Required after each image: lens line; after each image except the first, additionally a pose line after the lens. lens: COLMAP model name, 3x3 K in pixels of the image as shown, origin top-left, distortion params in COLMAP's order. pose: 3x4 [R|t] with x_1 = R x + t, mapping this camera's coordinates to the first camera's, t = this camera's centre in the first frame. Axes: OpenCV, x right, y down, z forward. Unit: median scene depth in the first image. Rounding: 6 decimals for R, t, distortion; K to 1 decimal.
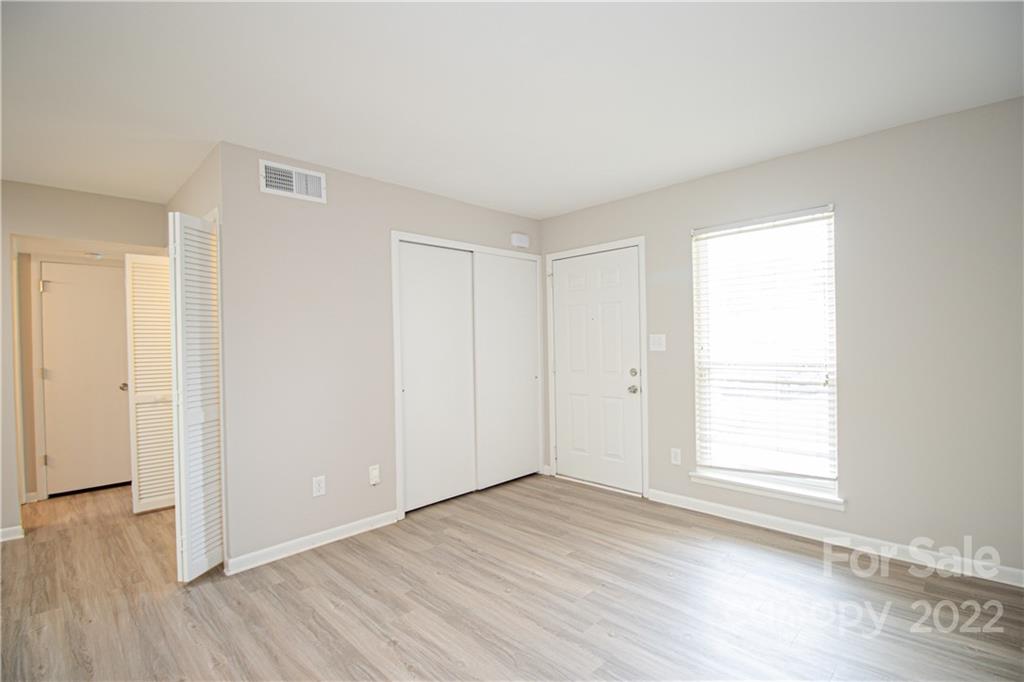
lens RADIAL K [[481.9, 0, 517.2], [0, 481.9, 342.5], [0, 0, 1]] dist [-0.004262, -0.002672]
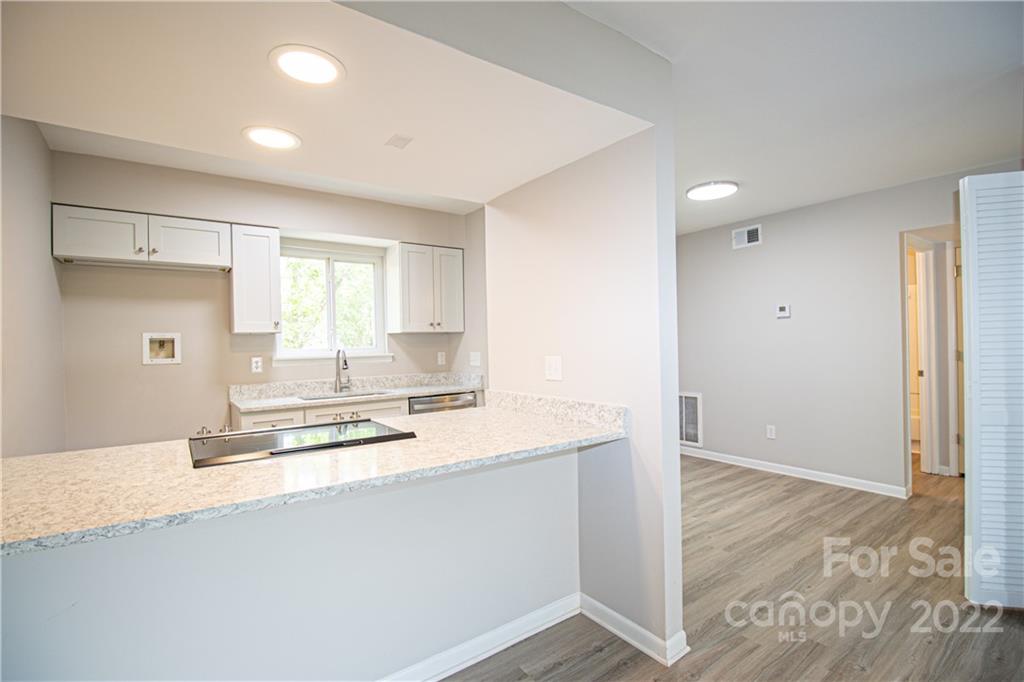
lens RADIAL K [[481.9, 0, 521.0], [0, 481.9, 342.1], [0, 0, 1]] dist [-0.004262, -0.002672]
pose [[-0.143096, 0.022982, -0.989442, 0.239316], [0.024902, 0.999497, 0.019615, -0.010176], [0.989396, -0.021832, -0.143596, 0.287851]]
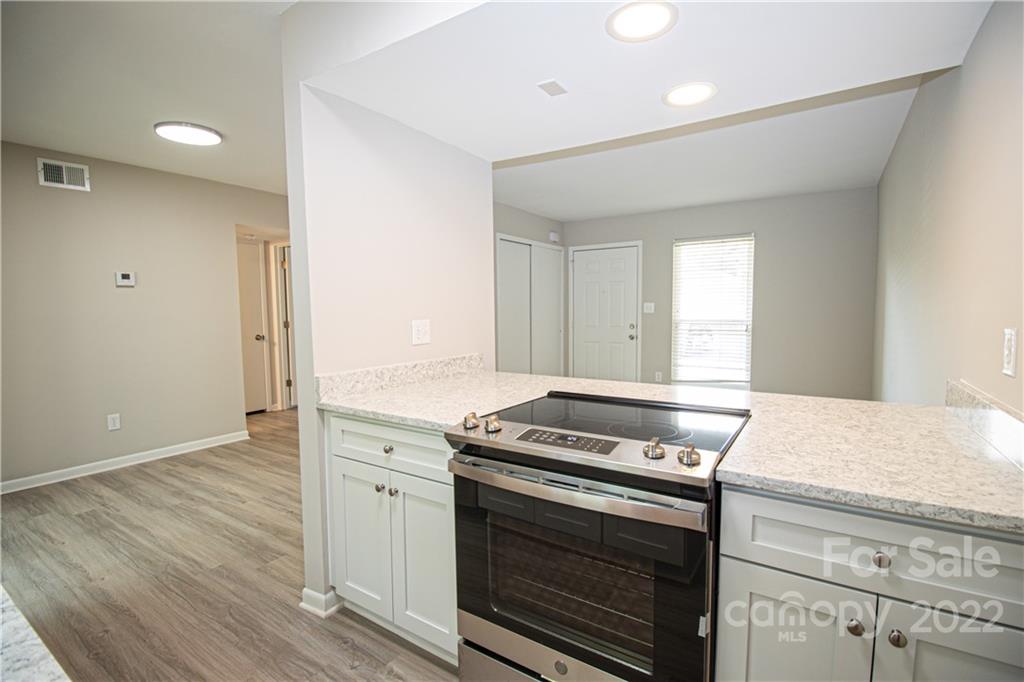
lens RADIAL K [[481.9, 0, 512.9], [0, 481.9, 340.2], [0, 0, 1]] dist [-0.004262, -0.002672]
pose [[0.977814, -0.002563, 0.209461, -0.500478], [-0.011499, 0.997761, 0.065888, 0.007771], [-0.209161, -0.066835, 0.975595, -0.499458]]
